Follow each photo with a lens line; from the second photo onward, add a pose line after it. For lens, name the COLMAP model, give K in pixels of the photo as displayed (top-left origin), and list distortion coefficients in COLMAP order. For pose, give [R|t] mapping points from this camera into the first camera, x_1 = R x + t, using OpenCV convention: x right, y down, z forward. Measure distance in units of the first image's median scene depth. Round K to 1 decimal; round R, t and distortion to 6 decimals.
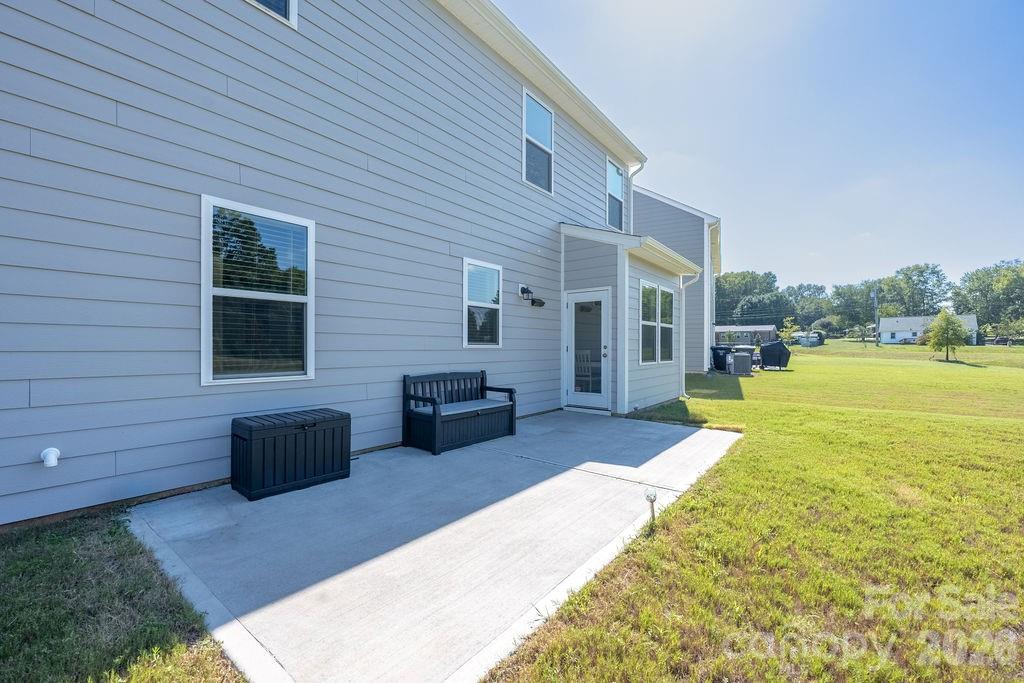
lens RADIAL K [[421.3, 0, 511.7], [0, 421.3, 345.5], [0, 0, 1]] dist [-0.003156, -0.000770]
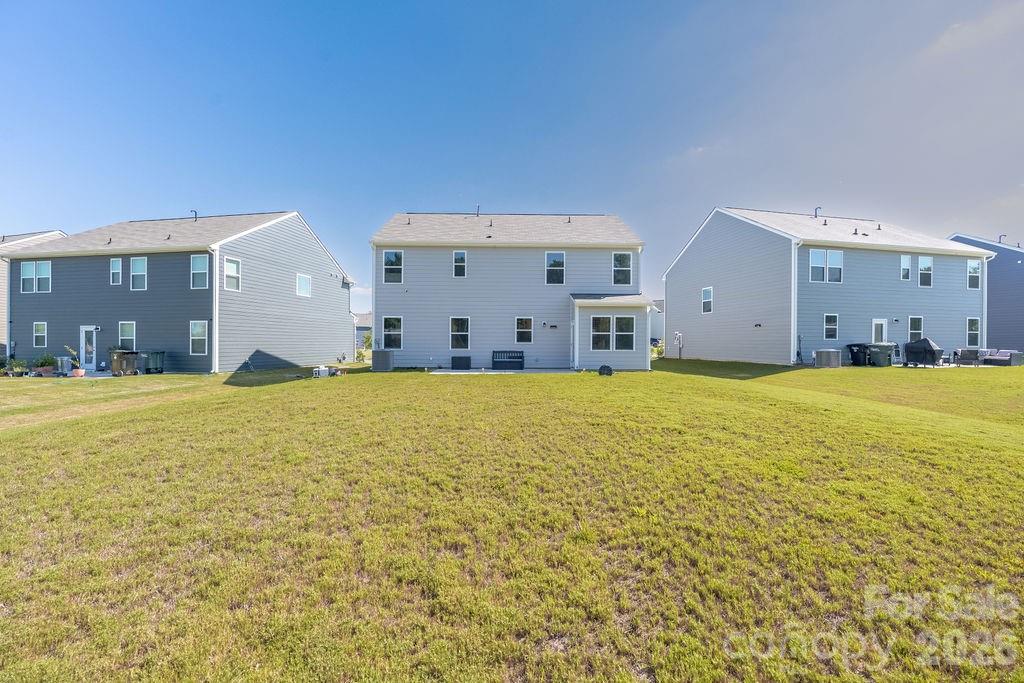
lens RADIAL K [[421.3, 0, 517.9], [0, 421.3, 346.8], [0, 0, 1]] dist [-0.003156, -0.000770]
pose [[0.629352, 0.003446, -0.777113, 1.967611], [0.001936, 0.999980, 0.006003, 0.008821], [0.777118, -0.005283, 0.629333, -0.862112]]
